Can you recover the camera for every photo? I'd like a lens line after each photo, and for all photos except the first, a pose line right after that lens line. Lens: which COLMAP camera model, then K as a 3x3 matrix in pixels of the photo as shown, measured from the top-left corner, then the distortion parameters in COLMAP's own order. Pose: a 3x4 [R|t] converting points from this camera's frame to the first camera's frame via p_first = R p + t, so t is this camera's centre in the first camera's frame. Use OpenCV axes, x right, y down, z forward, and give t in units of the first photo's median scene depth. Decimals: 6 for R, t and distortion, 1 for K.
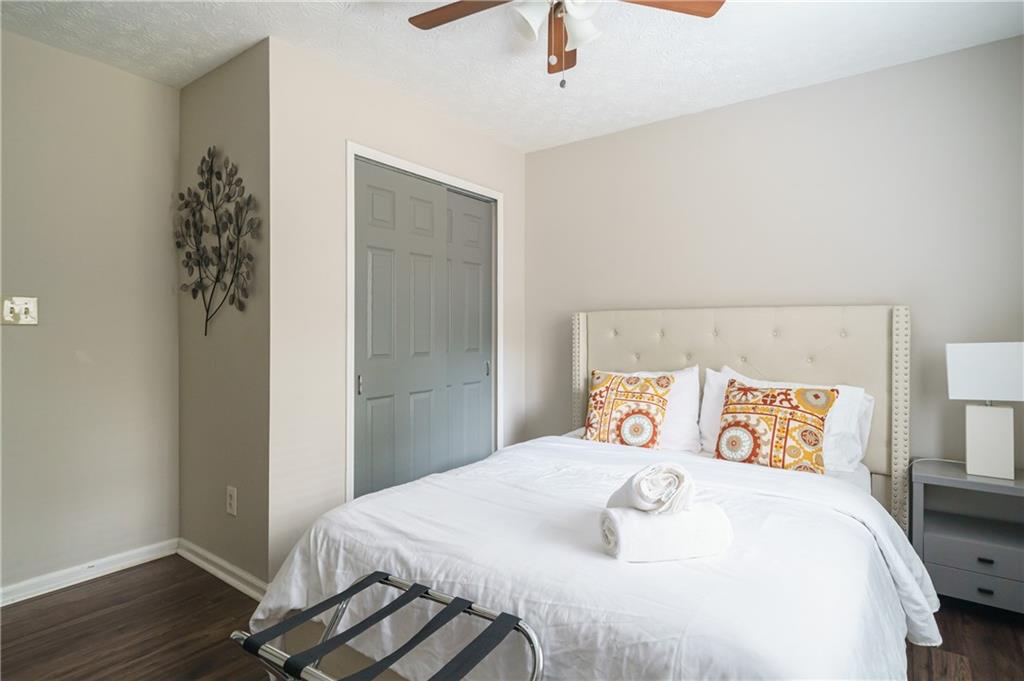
lens RADIAL K [[521.3, 0, 509.1], [0, 521.3, 332.4], [0, 0, 1]] dist [-0.001671, 0.000405]
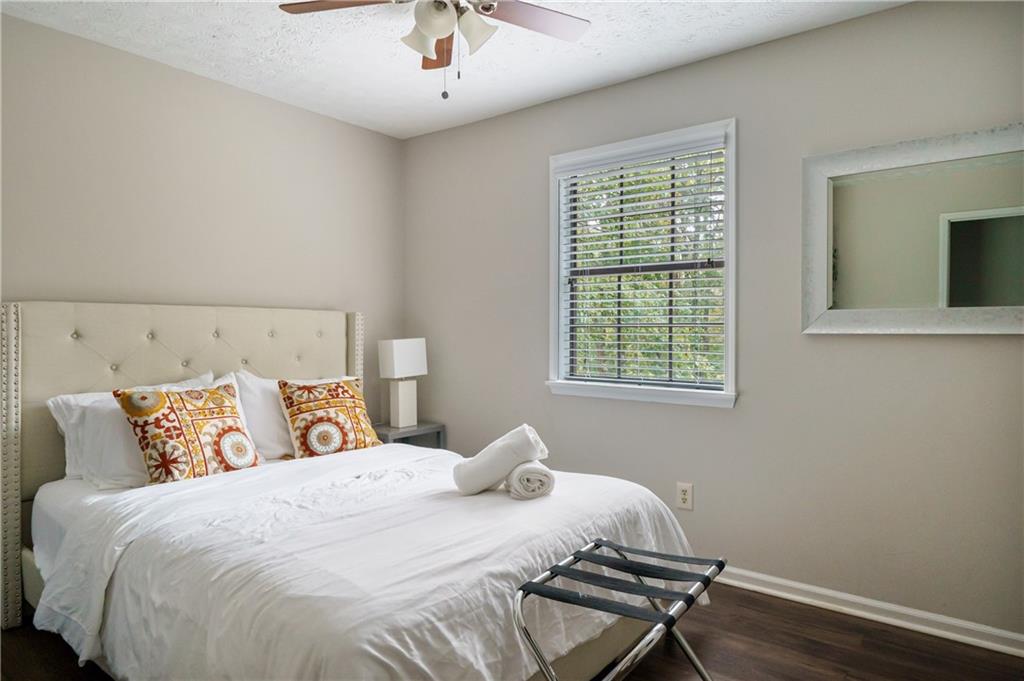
lens RADIAL K [[612.6, 0, 508.6], [0, 612.6, 335.7], [0, 0, 1]] dist [-0.001517, 0.000666]
pose [[0.054634, -0.009030, 0.998466, -0.917745], [0.007837, 0.999932, 0.008615, -0.002101], [-0.998476, 0.007354, 0.054701, 0.654012]]
